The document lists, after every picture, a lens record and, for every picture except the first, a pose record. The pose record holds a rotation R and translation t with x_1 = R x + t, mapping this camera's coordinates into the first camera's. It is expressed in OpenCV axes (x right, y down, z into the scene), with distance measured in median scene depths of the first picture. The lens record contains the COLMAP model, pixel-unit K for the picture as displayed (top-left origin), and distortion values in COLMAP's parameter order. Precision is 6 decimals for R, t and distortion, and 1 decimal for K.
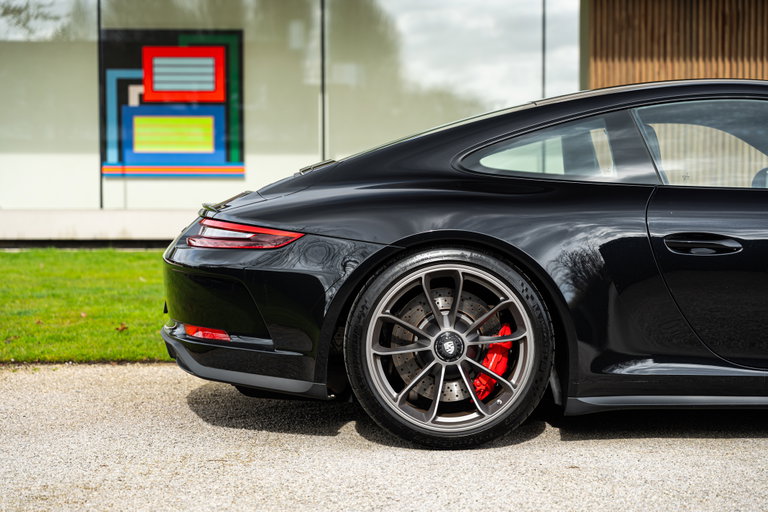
lens RADIAL K [[1525.0, 0, 383.7], [0, 1525.0, 255.9], [0, 0, 1]] dist [0.050146, 0.000000]
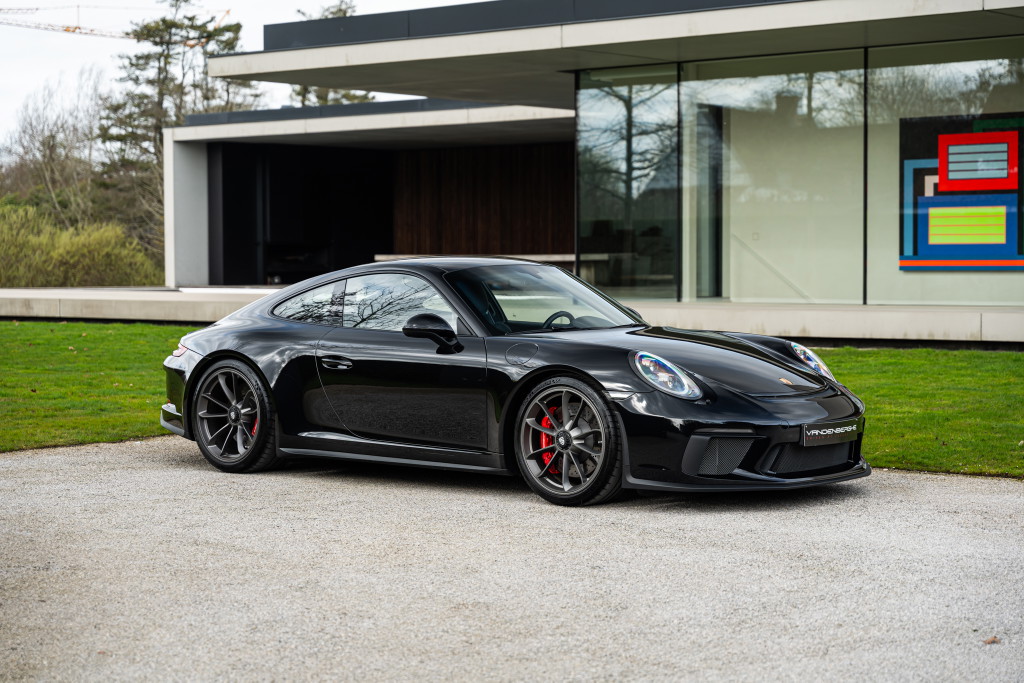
lens RADIAL K [[2053.6, 0, 506.5], [0, 2053.6, 347.6], [0, 0, 1]] dist [0.056950, 0.000000]
pose [[0.759768, 0.026484, -0.649654, 0.480520], [-0.022281, 0.999644, 0.014696, -0.016025], [0.649812, 0.003309, 0.760088, -0.160046]]
